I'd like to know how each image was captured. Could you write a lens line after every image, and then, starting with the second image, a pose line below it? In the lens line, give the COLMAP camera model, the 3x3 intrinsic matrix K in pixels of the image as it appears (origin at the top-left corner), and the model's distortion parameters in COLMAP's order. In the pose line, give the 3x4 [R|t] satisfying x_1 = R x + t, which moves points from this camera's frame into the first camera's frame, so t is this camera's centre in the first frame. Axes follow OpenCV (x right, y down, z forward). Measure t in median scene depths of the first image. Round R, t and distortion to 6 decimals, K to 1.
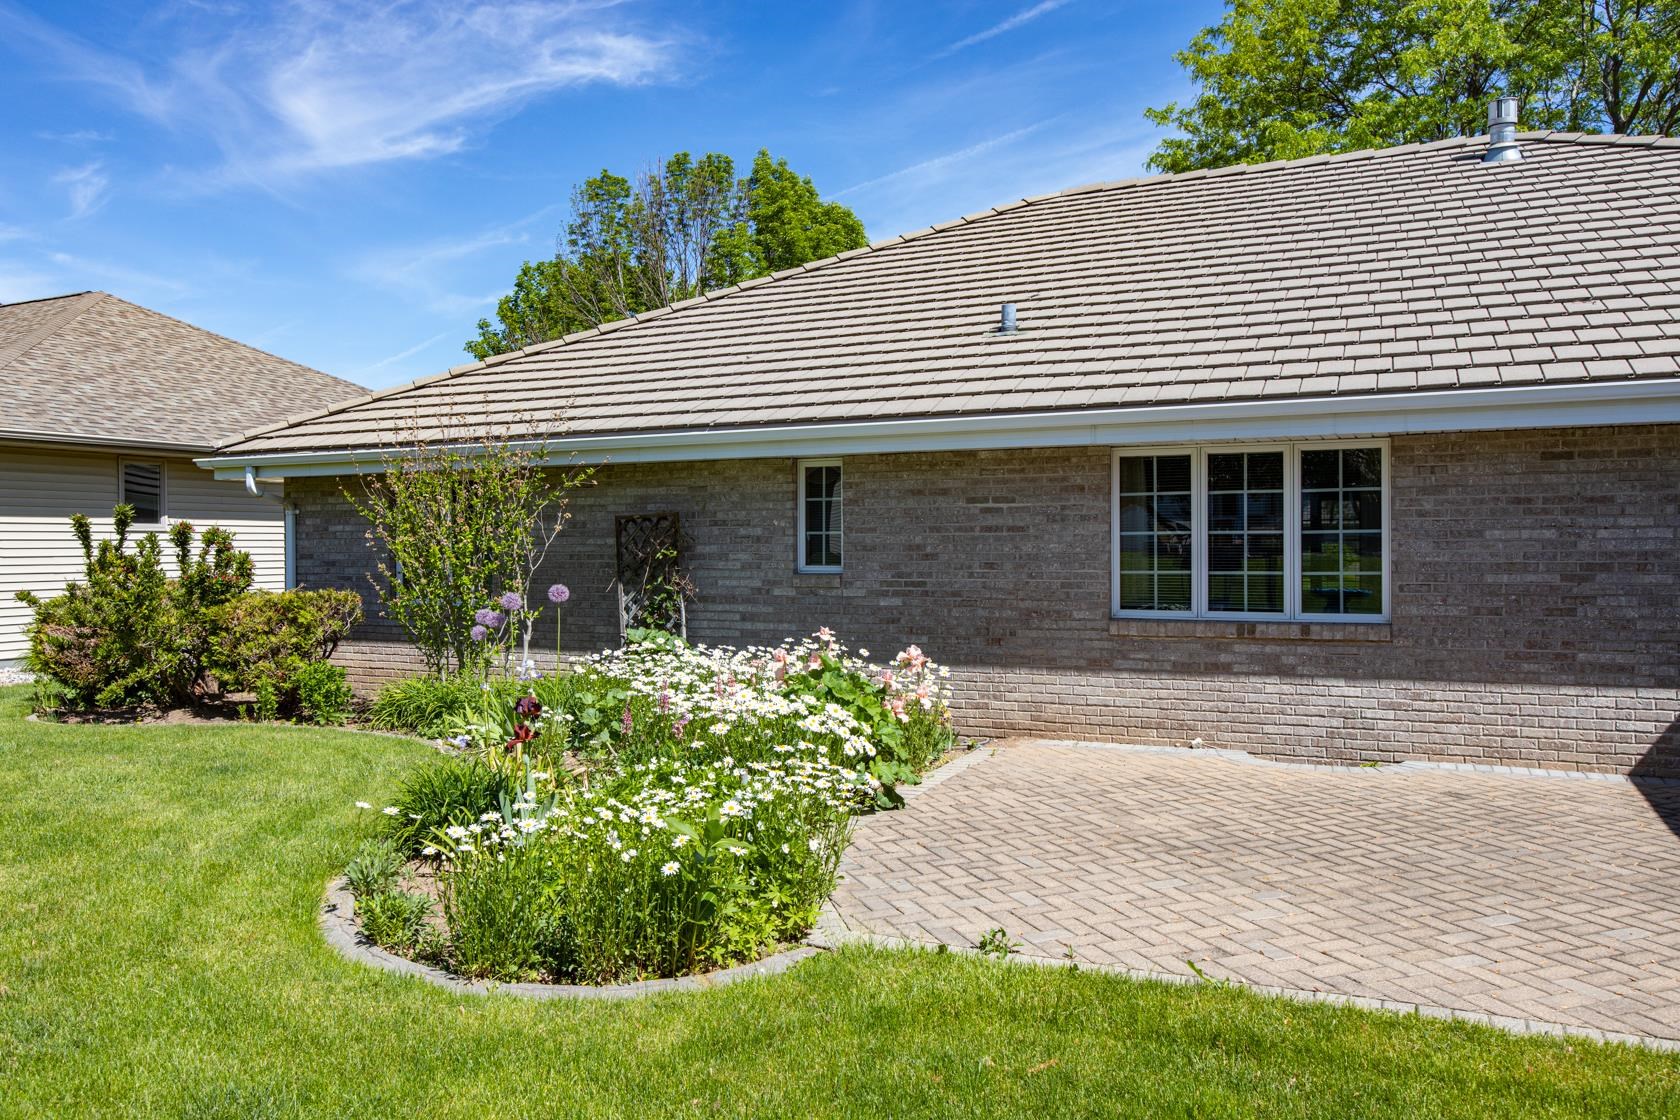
lens RADIAL K [[1220.1, 0, 835.9], [0, 1220.1, 552.6], [0, 0, 1]] dist [-0.007310, 0.008956]
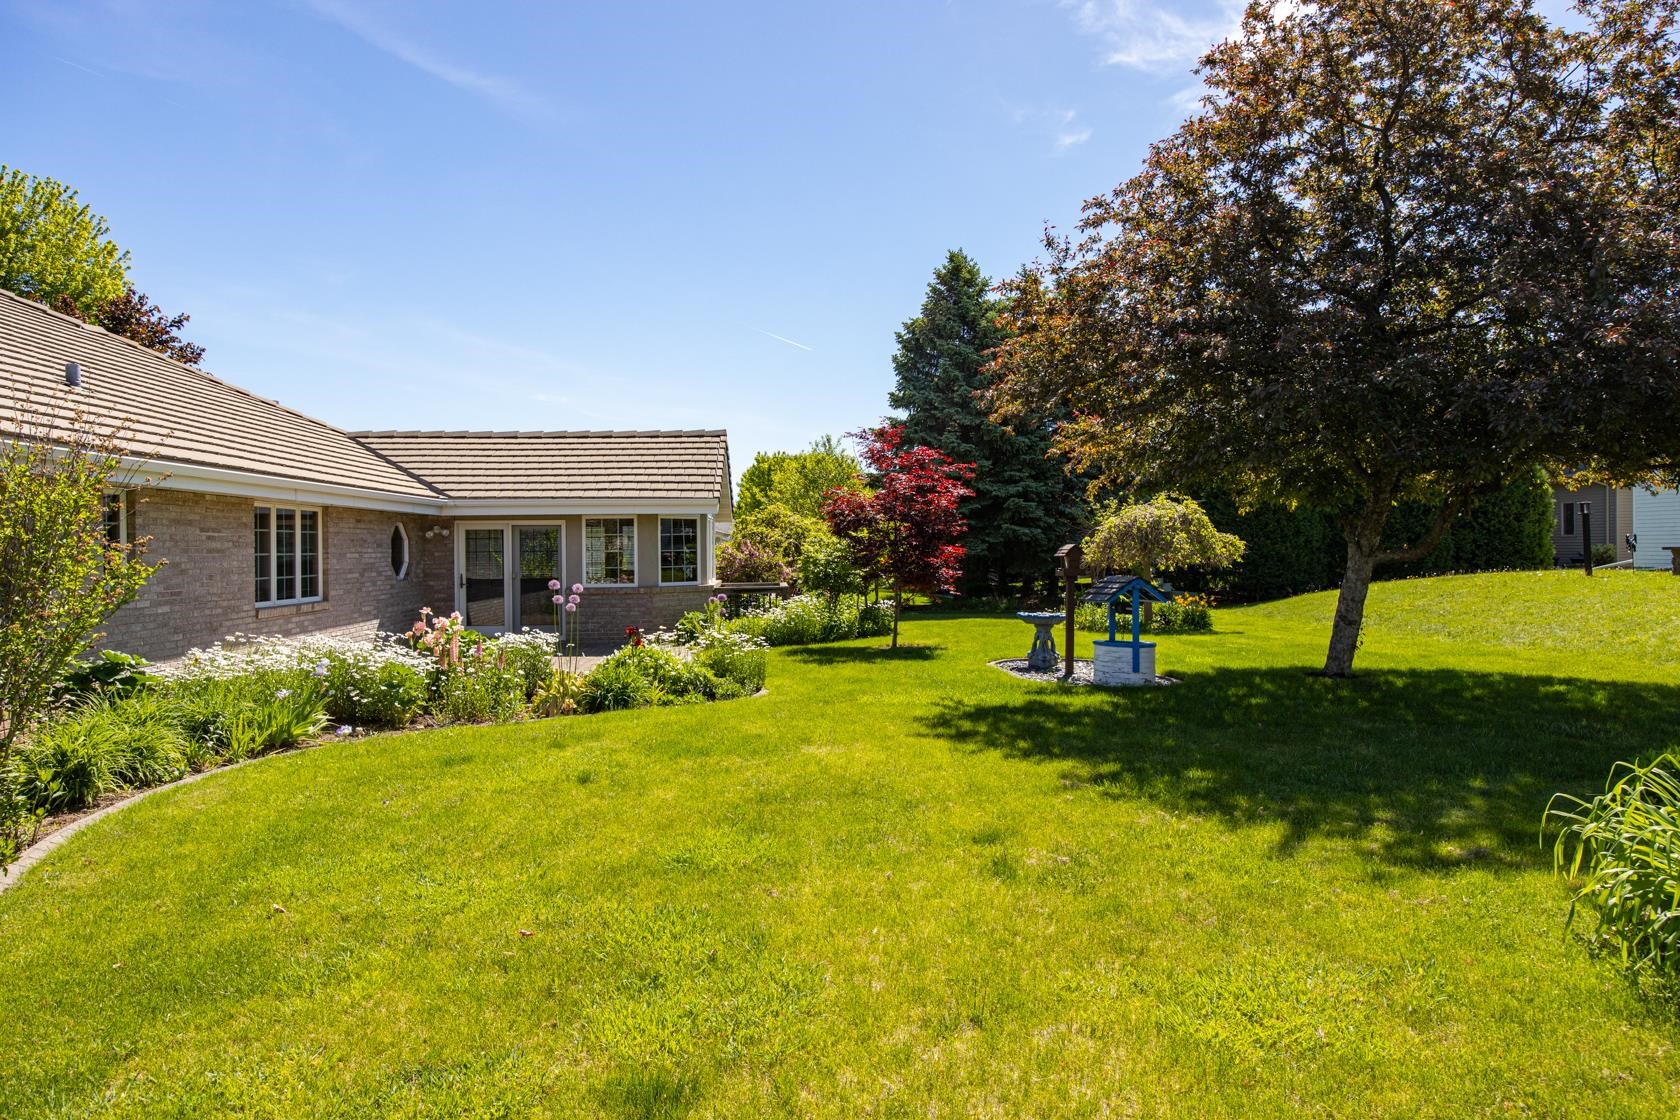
lens RADIAL K [[984.9, 0, 827.1], [0, 984.9, 562.6], [0, 0, 1]] dist [-0.023406, -0.000364]
pose [[-0.467308, -0.002556, 0.884091, -1.309419], [0.016929, 0.999787, 0.011838, -0.008518], [-0.883932, 0.020499, -0.467165, 0.997471]]
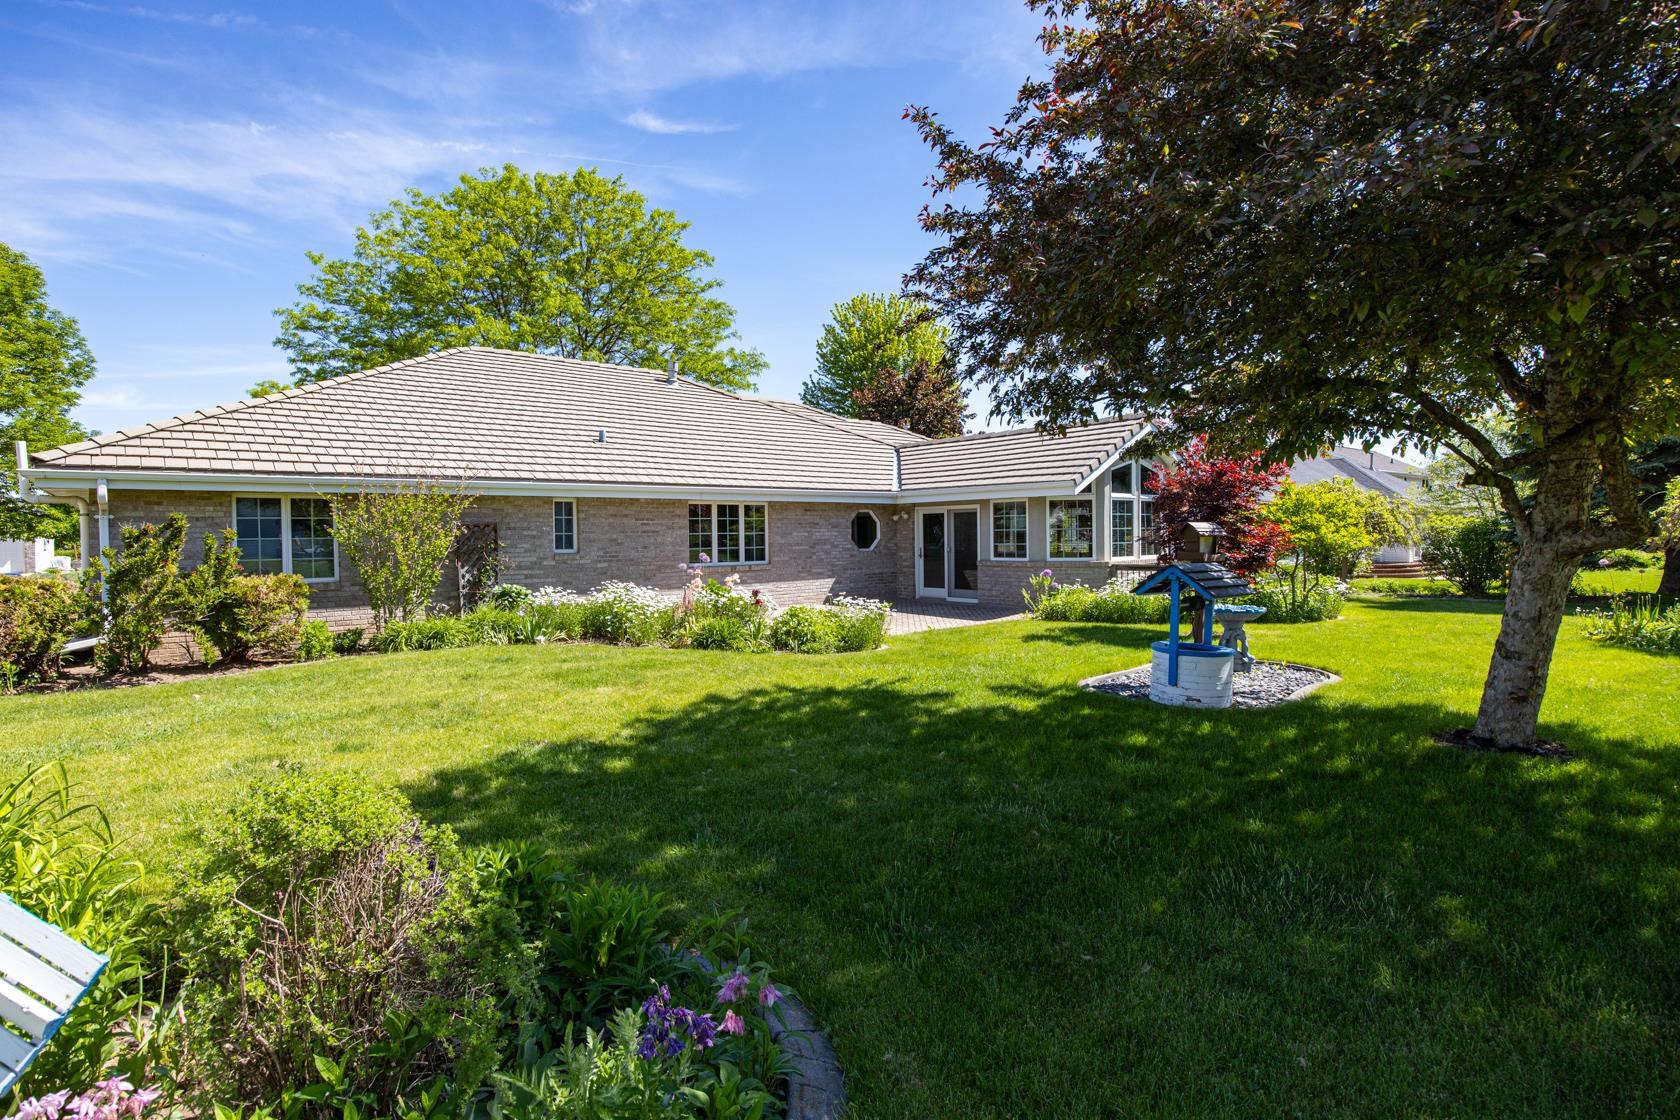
lens RADIAL K [[812.3, 0, 830.6], [0, 812.3, 544.5], [0, 0, 1]] dist [-0.004084, -0.000156]
pose [[0.423465, -0.011760, 0.905836, -1.269692], [0.015682, 0.999861, 0.005649, 0.001613], [-0.905777, 0.011813, 0.423591, 0.012076]]
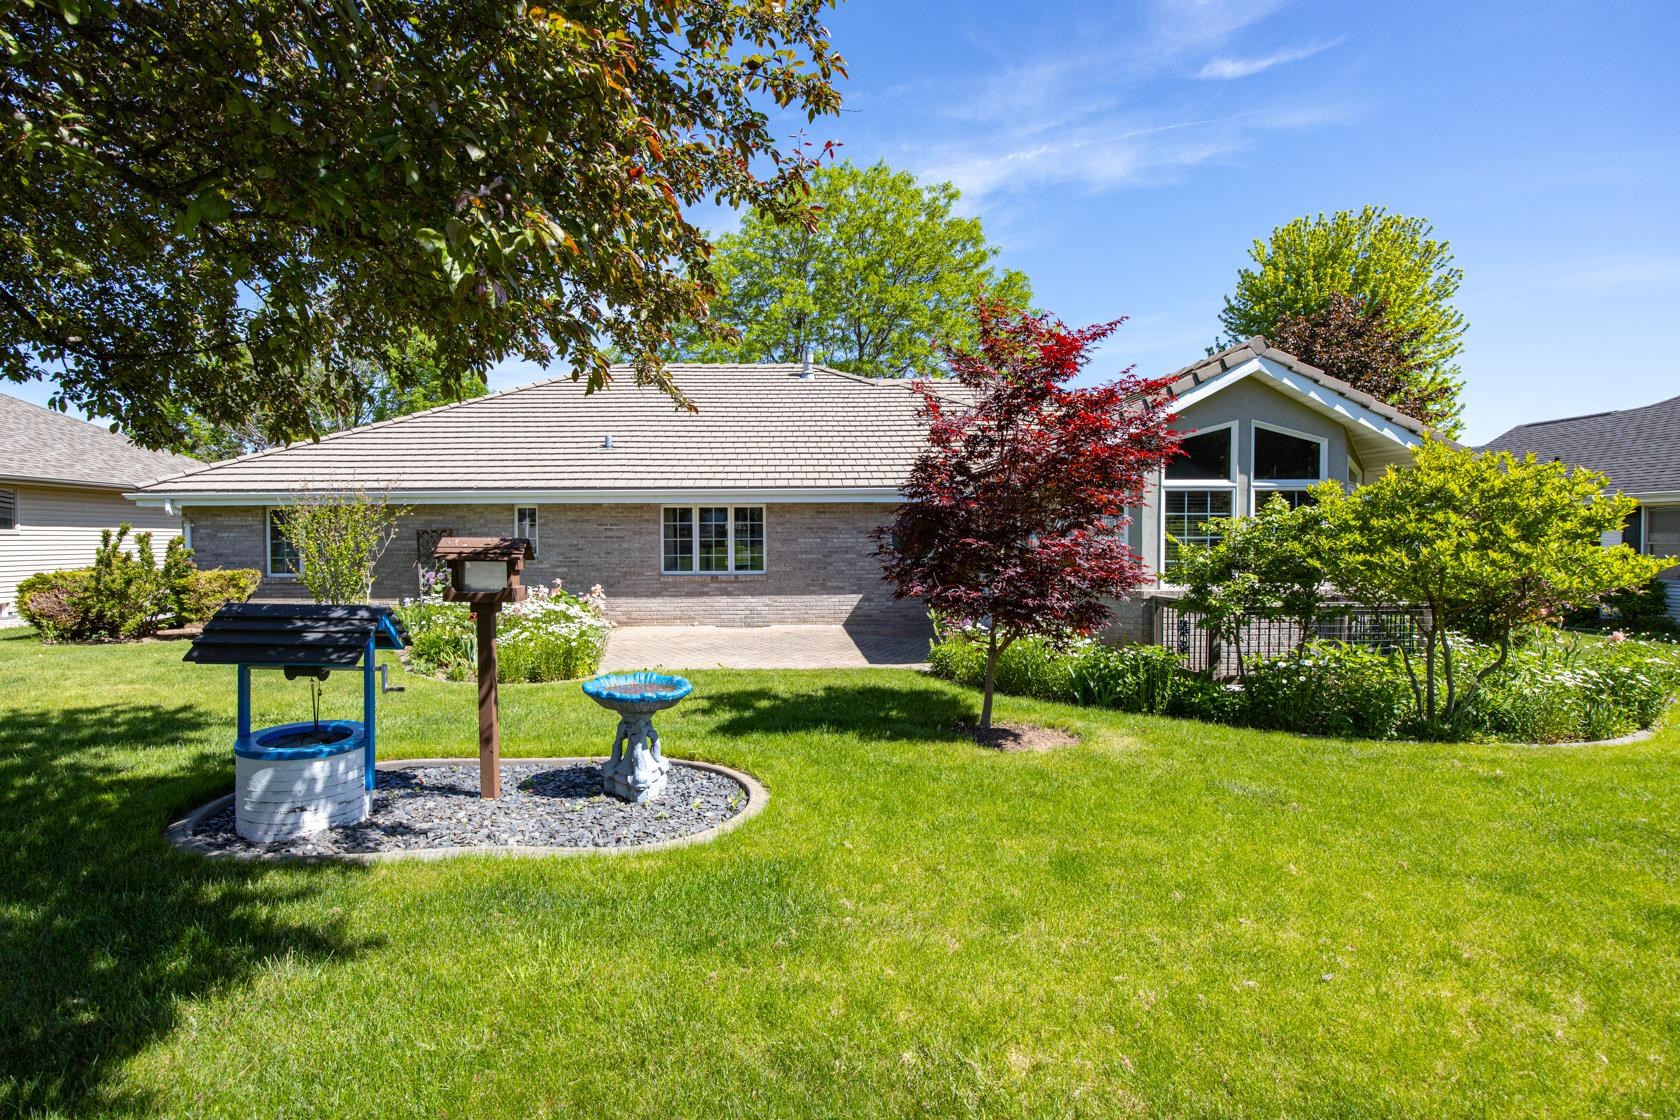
lens RADIAL K [[834.8, 0, 787.2], [0, 834.8, 548.2], [0, 0, 1]] dist [-0.001848, -0.000042]
pose [[0.897025, -0.003883, 0.441962, -0.298170], [0.002064, 0.999987, 0.004597, -0.006114], [-0.441974, -0.003212, 0.897022, -0.631016]]
